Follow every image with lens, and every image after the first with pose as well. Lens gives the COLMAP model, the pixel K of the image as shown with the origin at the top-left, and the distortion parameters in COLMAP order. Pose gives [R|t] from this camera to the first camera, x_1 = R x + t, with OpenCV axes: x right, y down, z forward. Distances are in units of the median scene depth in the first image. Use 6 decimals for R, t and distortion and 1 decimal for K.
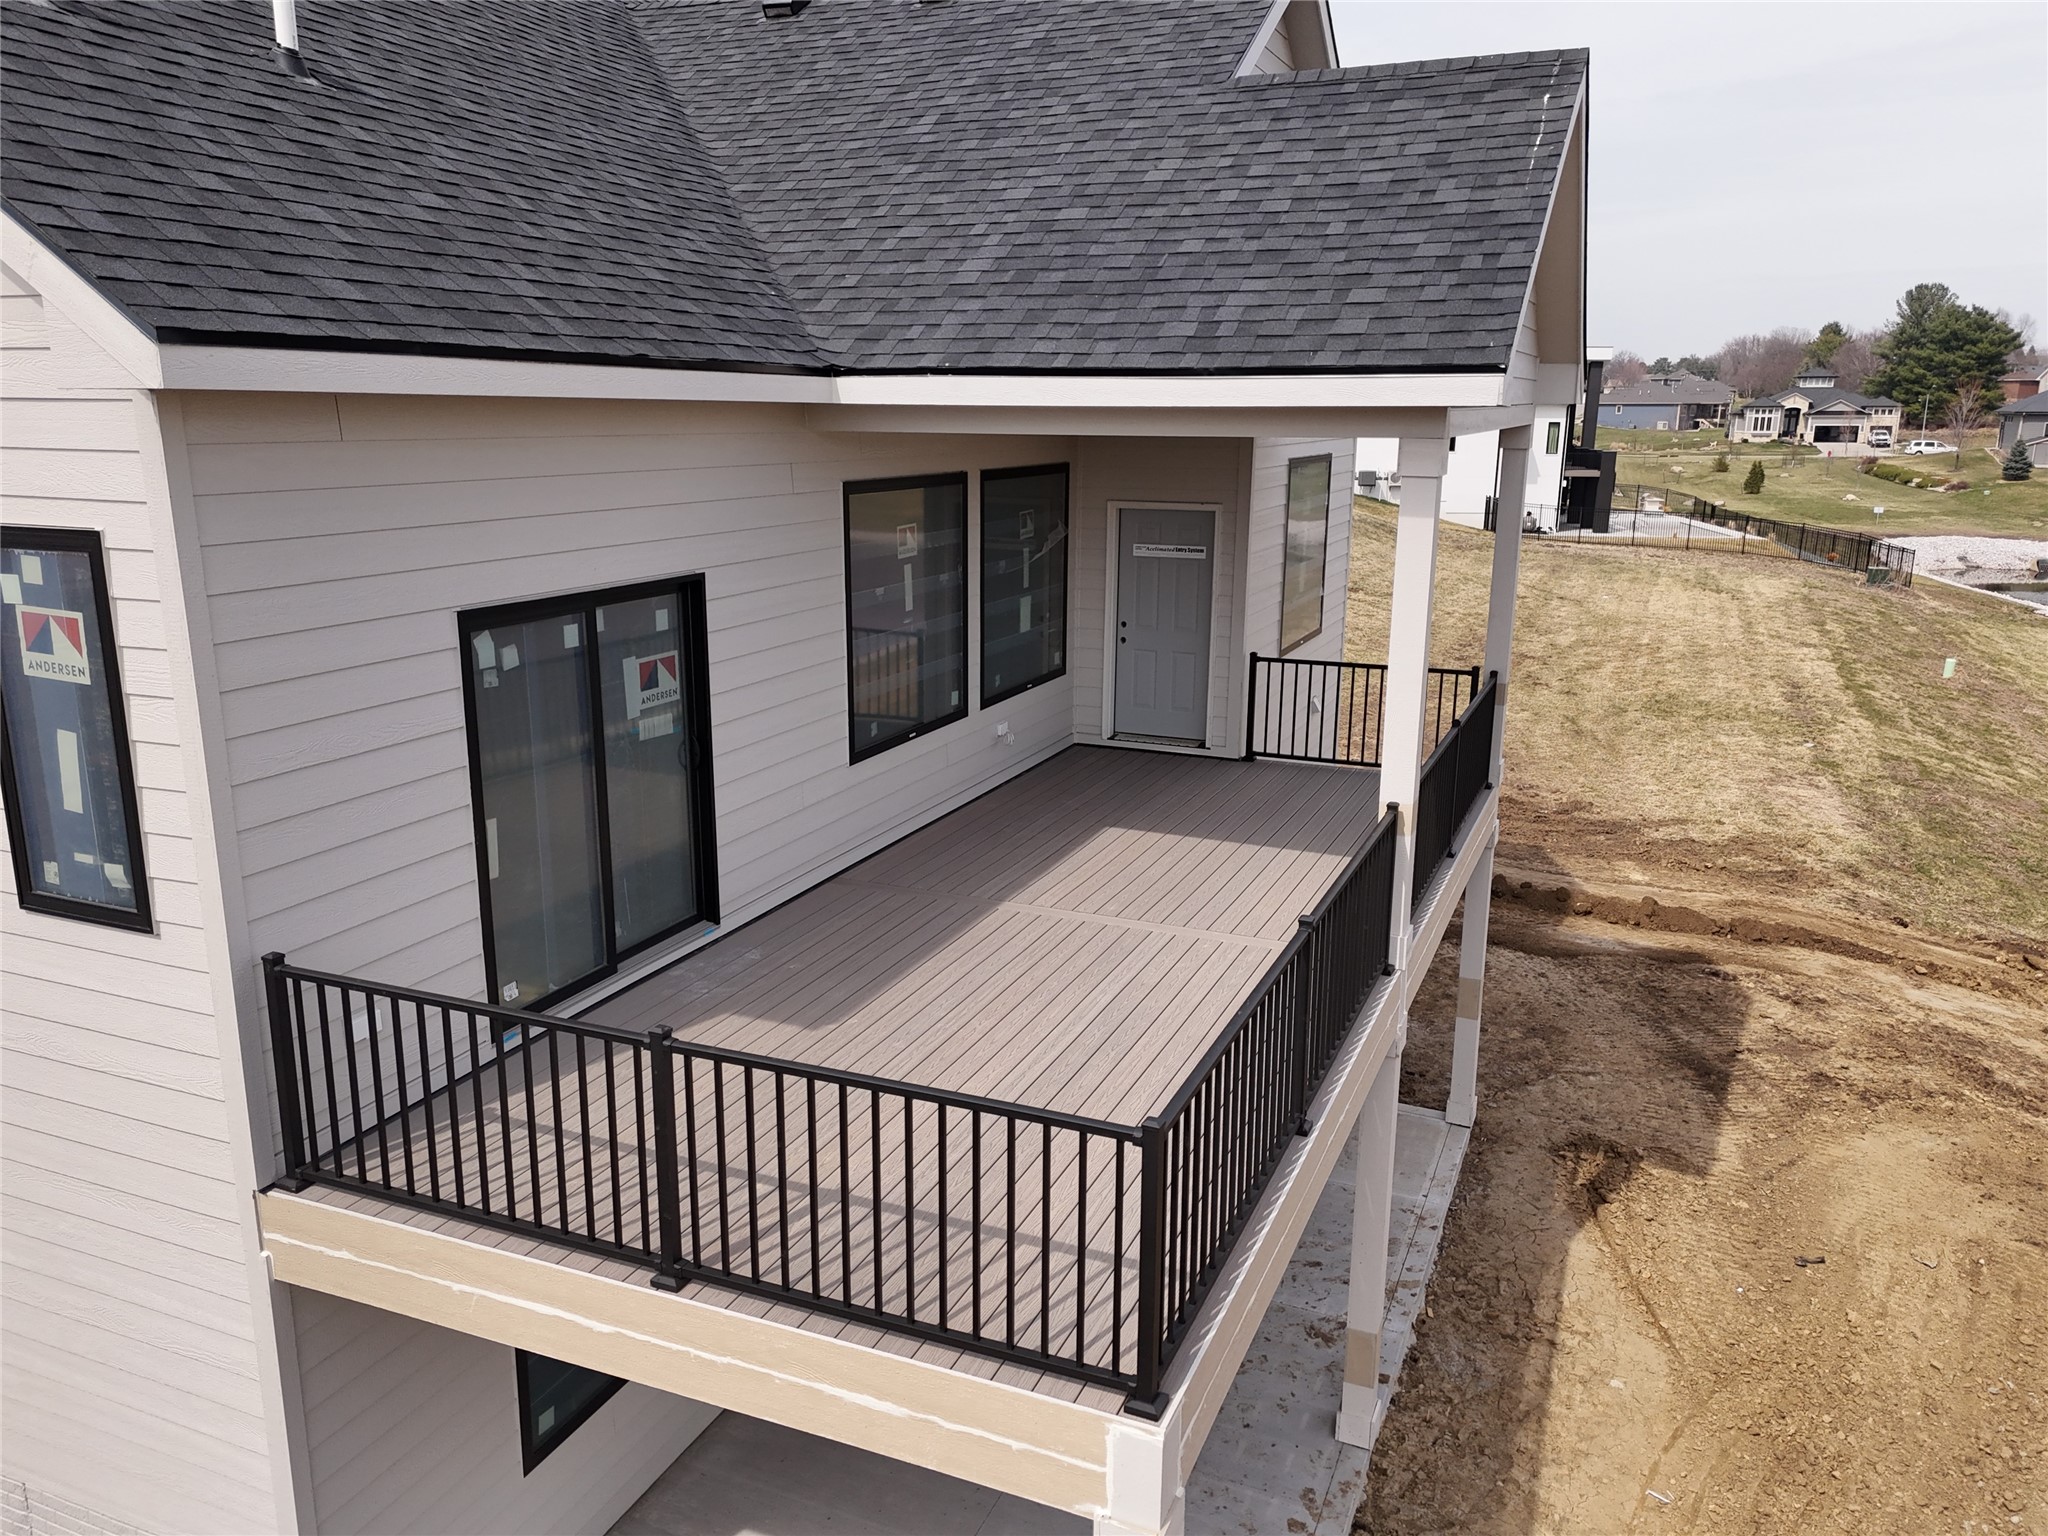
lens RADIAL K [[1497.3, 0, 1024.0], [0, 1497.3, 768.0], [0, 0, 1]] dist [0.100438, -0.121107]
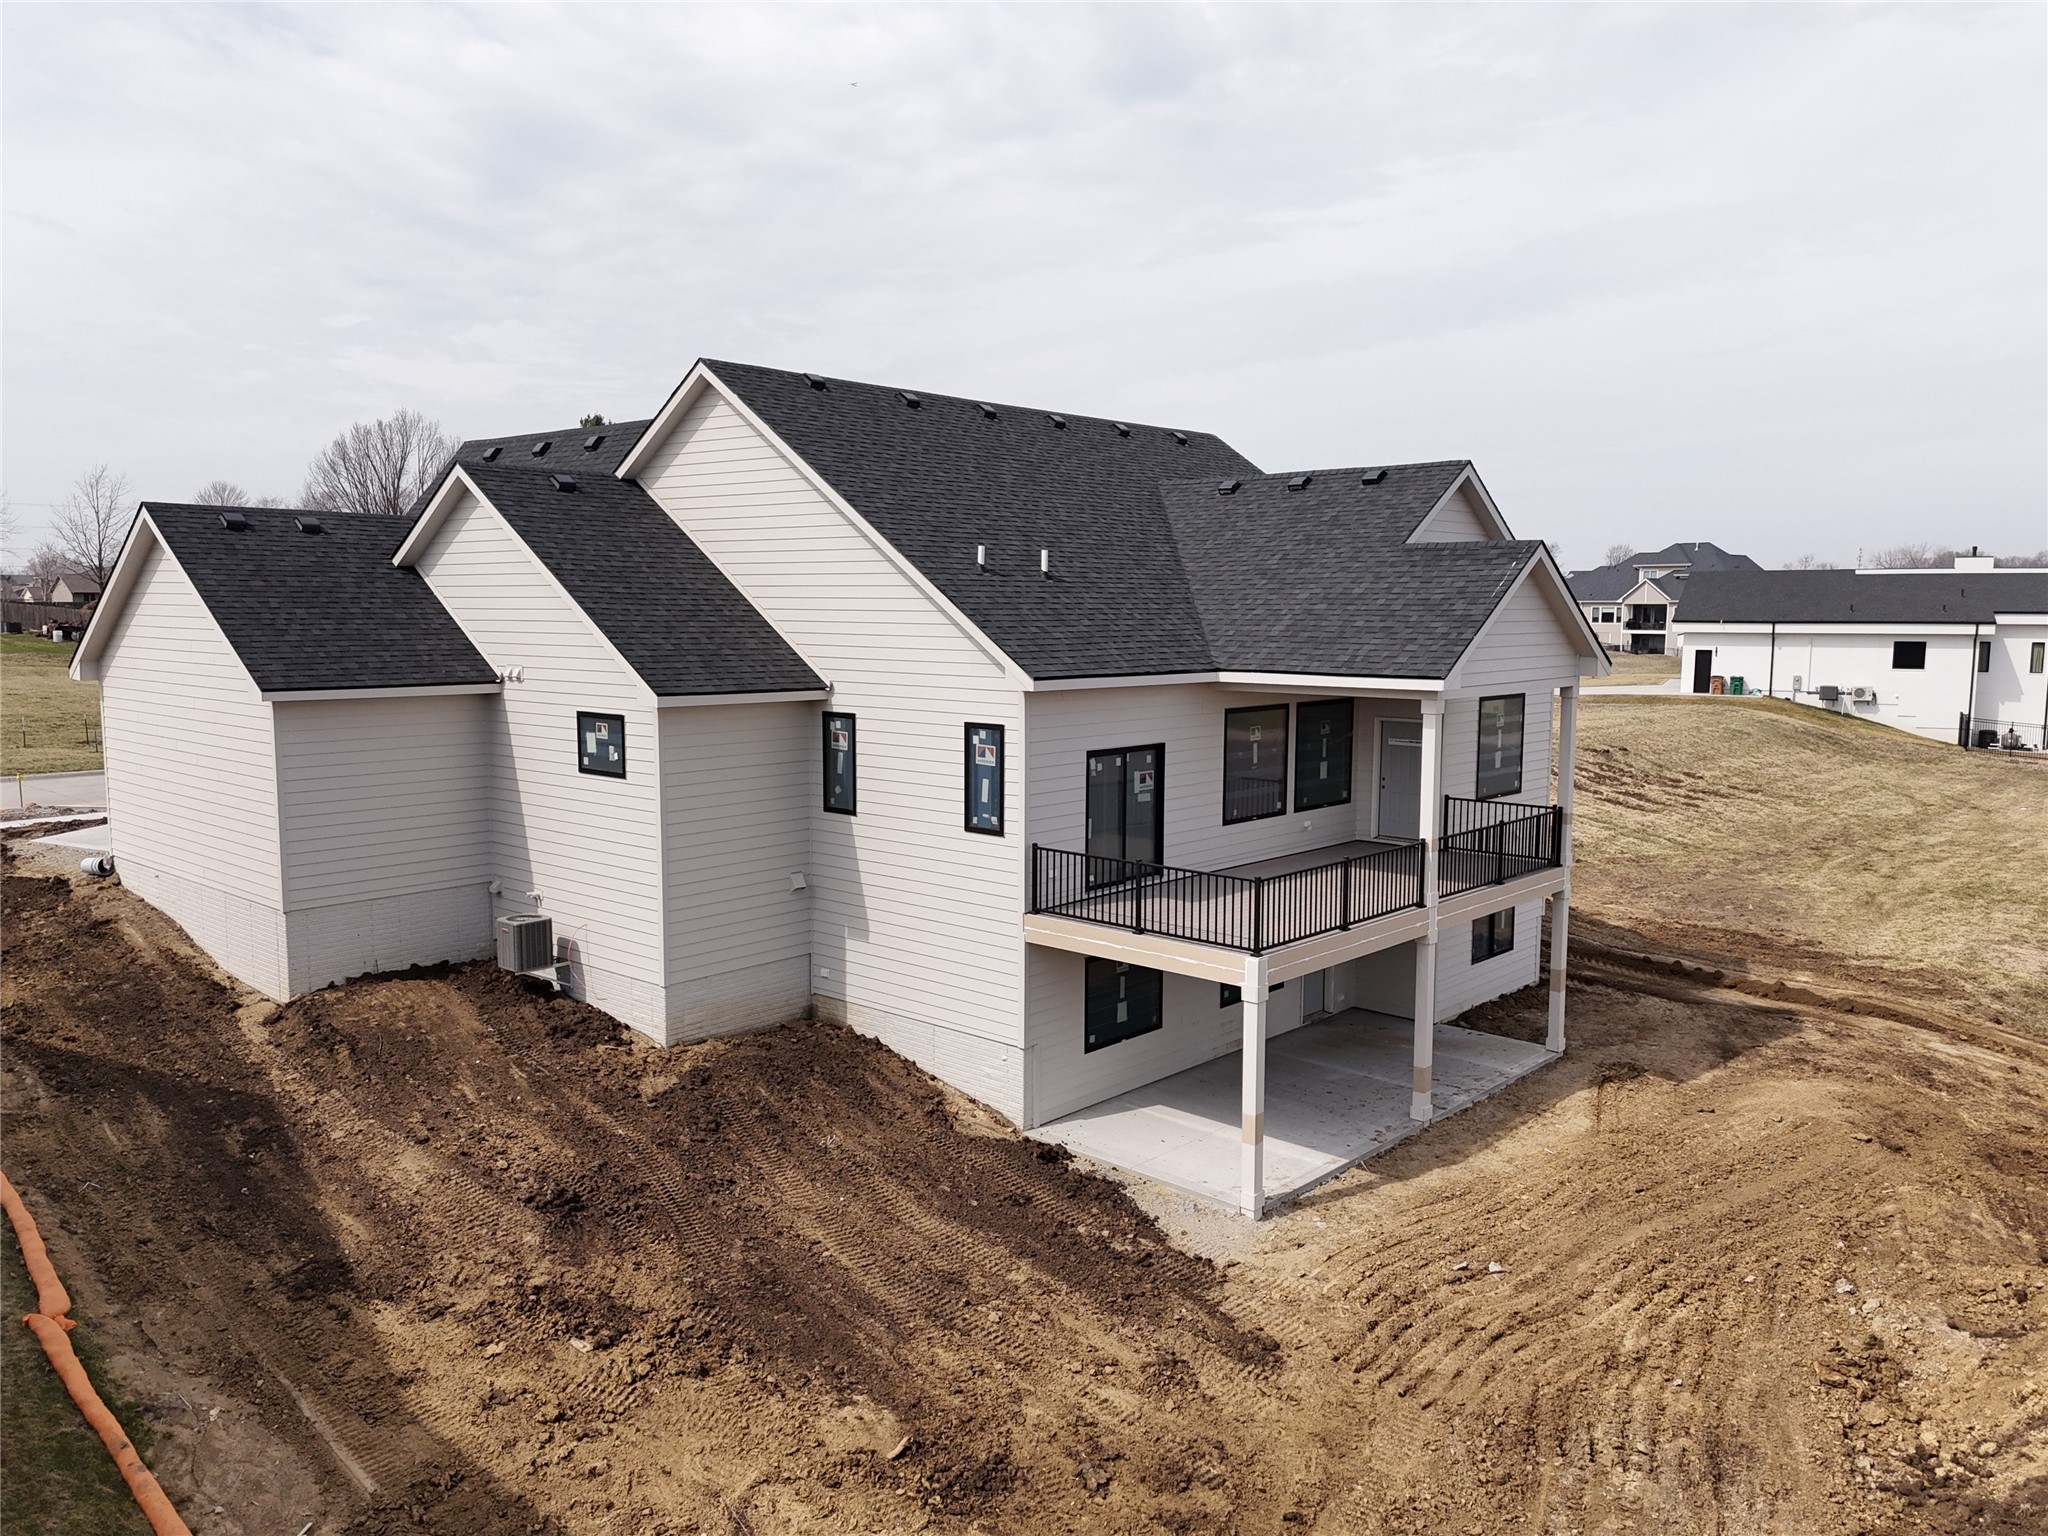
lens RADIAL K [[1497.3, 0, 1024.0], [0, 1497.3, 768.0], [0, 0, 1]] dist [0.100438, -0.121107]
pose [[0.945180, 0.032541, -0.324925, 0.370814], [-0.074415, 0.990306, -0.117288, 0.218678], [0.317959, 0.135038, 0.938439, -1.401521]]
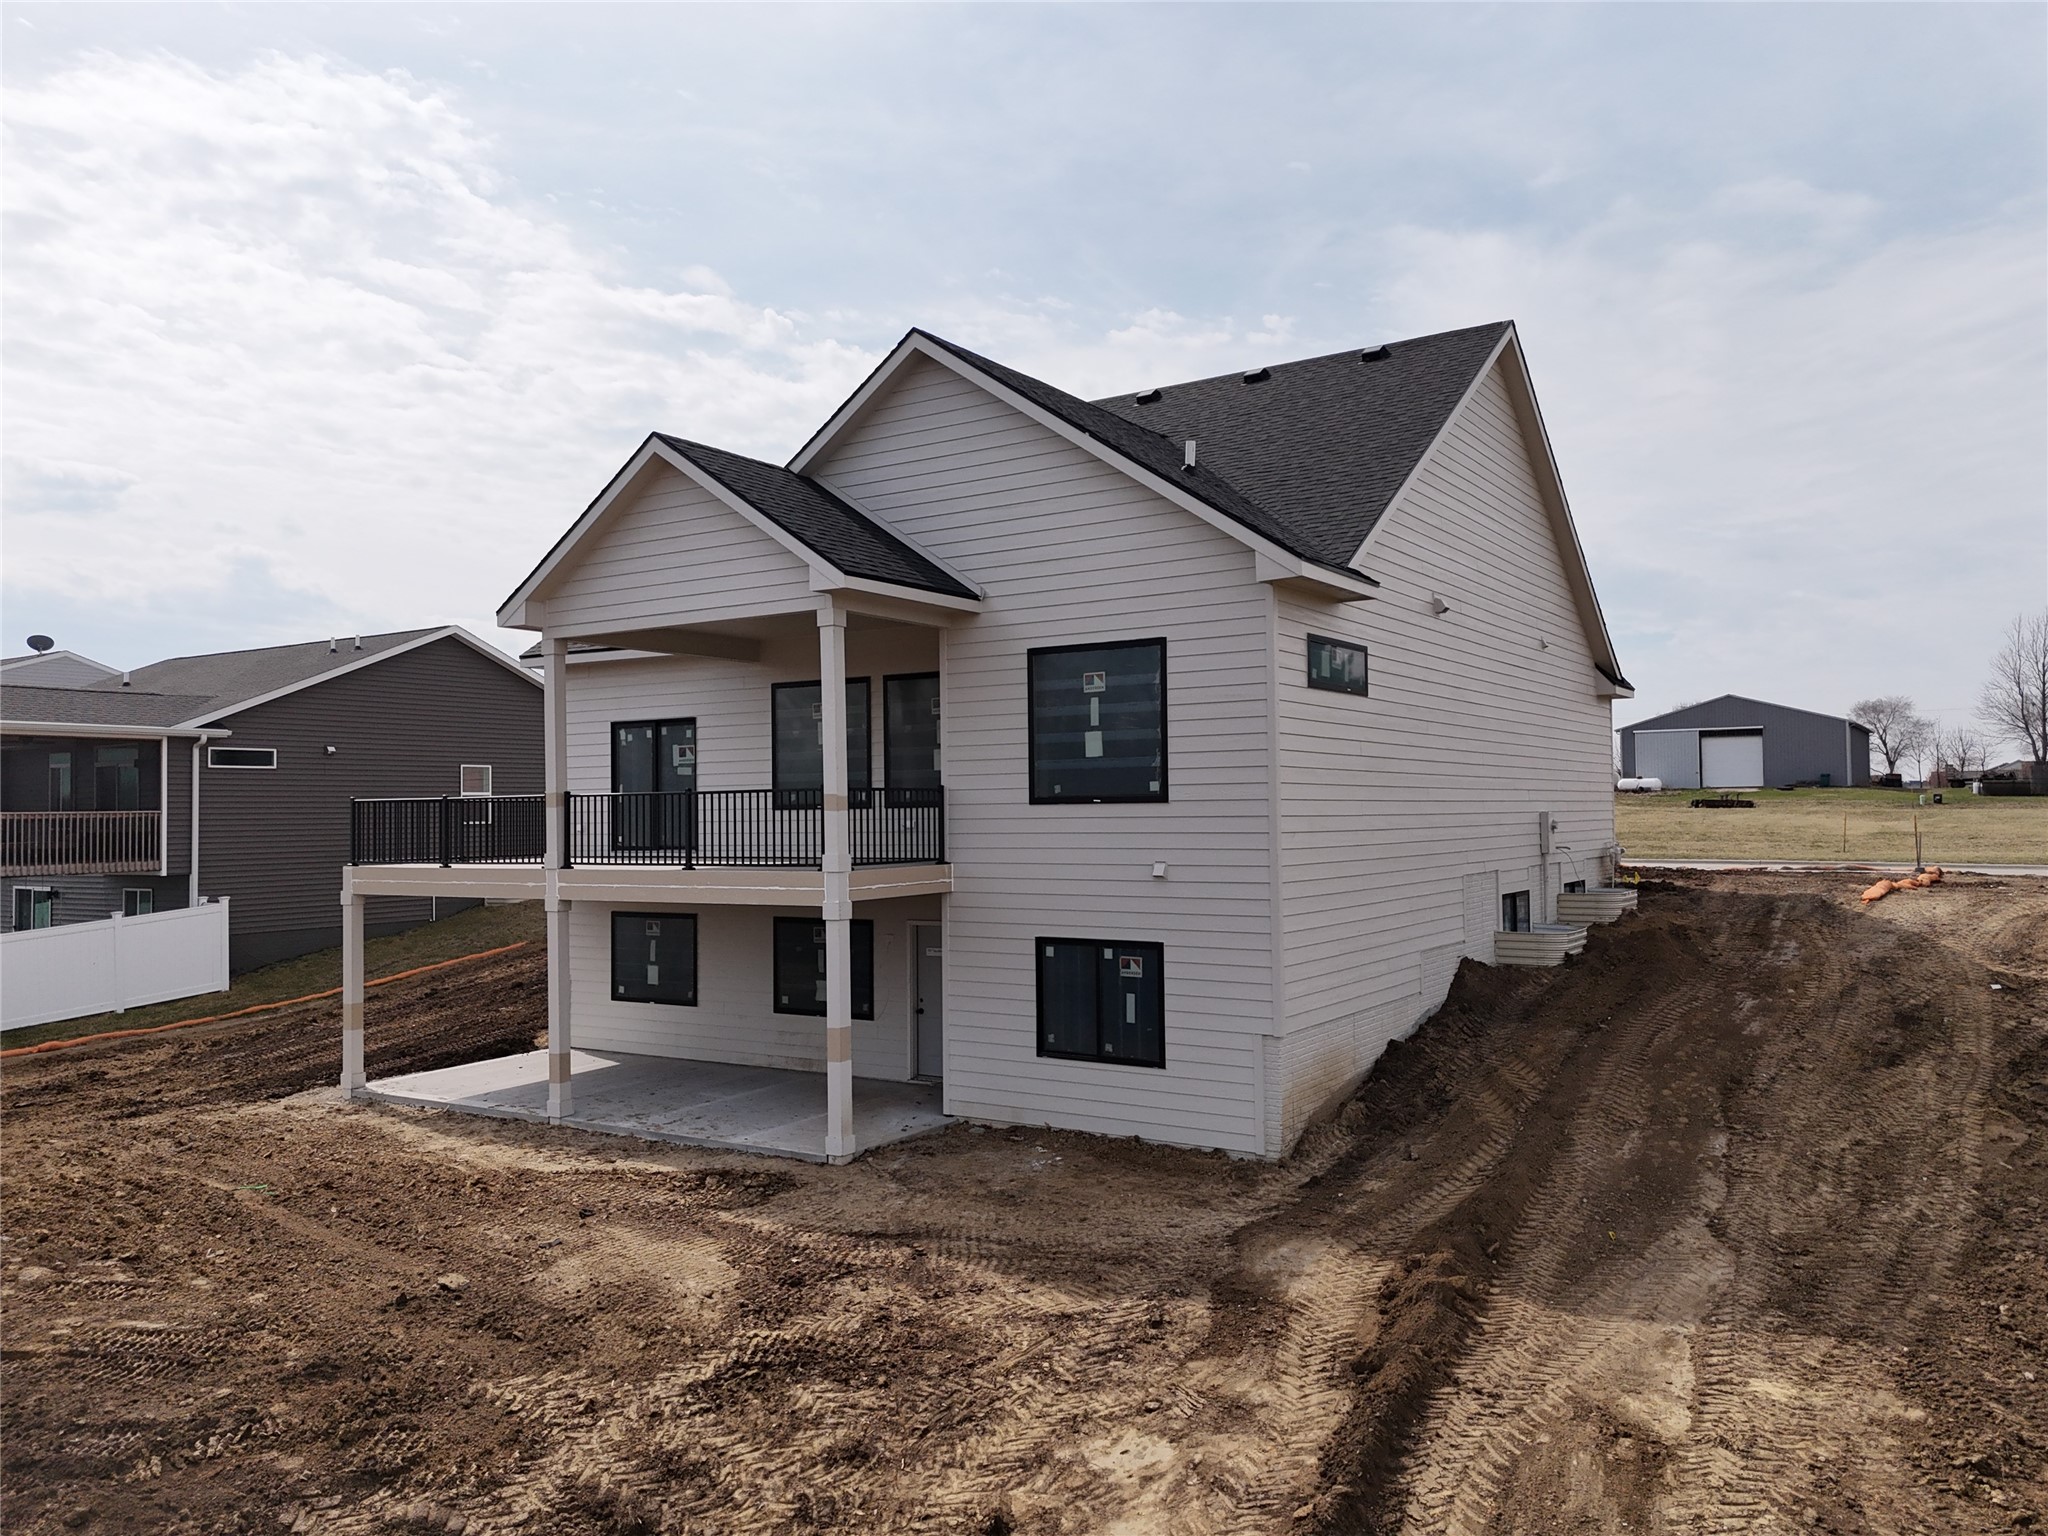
lens RADIAL K [[1497.3, 0, 1024.0], [0, 1497.3, 768.0], [0, 0, 1]] dist [0.100438, -0.121107]
pose [[-0.172286, -0.035546, -0.984405, 2.074166], [-0.221190, 0.975225, 0.003498, -0.157193], [0.959892, 0.218343, -0.175880, 1.801851]]
